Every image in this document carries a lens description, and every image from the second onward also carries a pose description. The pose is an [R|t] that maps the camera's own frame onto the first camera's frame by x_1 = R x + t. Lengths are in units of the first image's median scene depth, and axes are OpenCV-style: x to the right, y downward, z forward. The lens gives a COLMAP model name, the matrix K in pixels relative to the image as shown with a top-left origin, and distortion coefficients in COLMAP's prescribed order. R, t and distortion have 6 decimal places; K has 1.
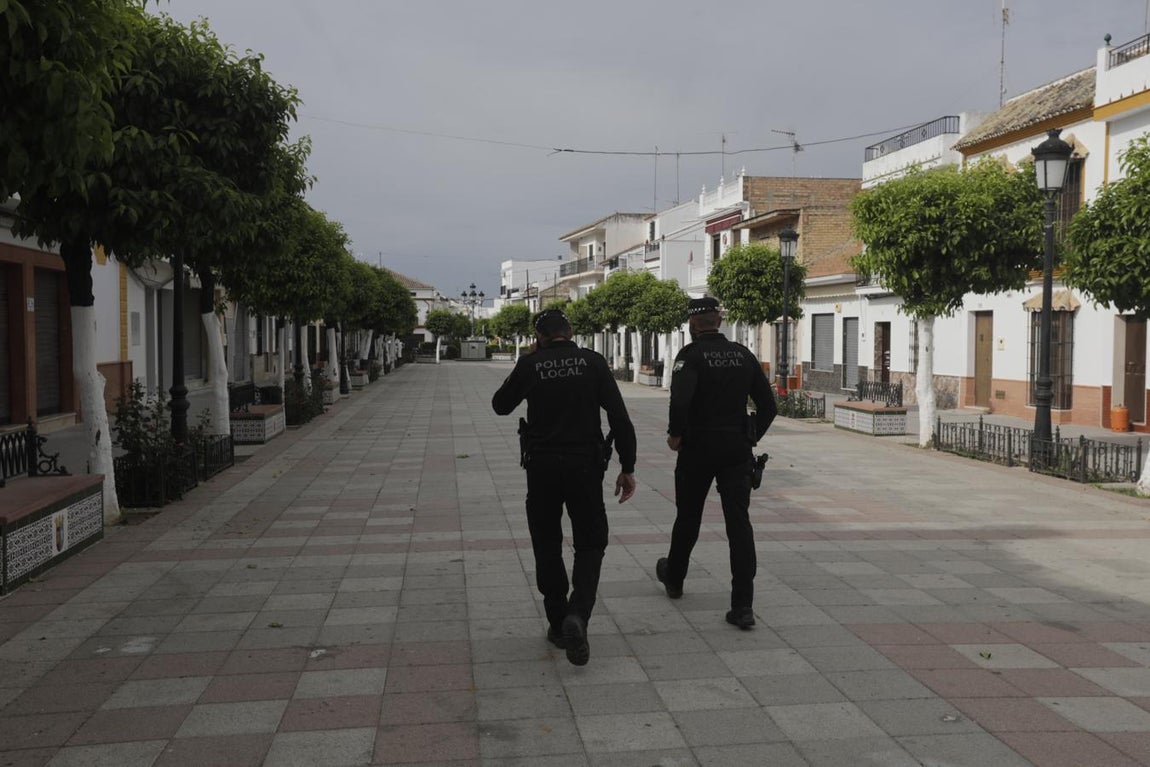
lens RADIAL K [[1068.1, 0, 575.0], [0, 1068.1, 383.5], [0, 0, 1]] dist [-0.002774, 0.215832]
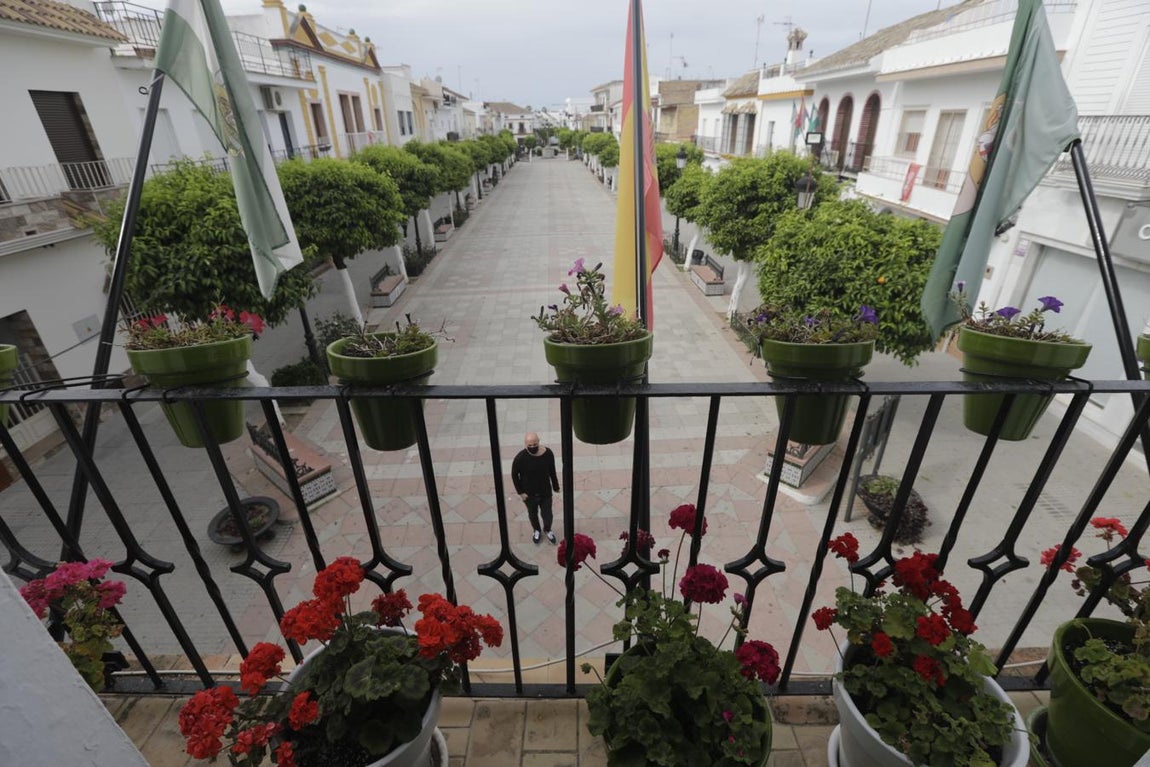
lens RADIAL K [[513.0, 0, 575.0], [0, 513.0, 383.5], [0, 0, 1]] dist [-0.000415, -0.000001]
pose [[0.996616, 0.029469, -0.076740, 0.095834], [0.005764, 0.906185, 0.422841, -0.087922], [0.082001, -0.421853, 0.902949, -0.228398]]
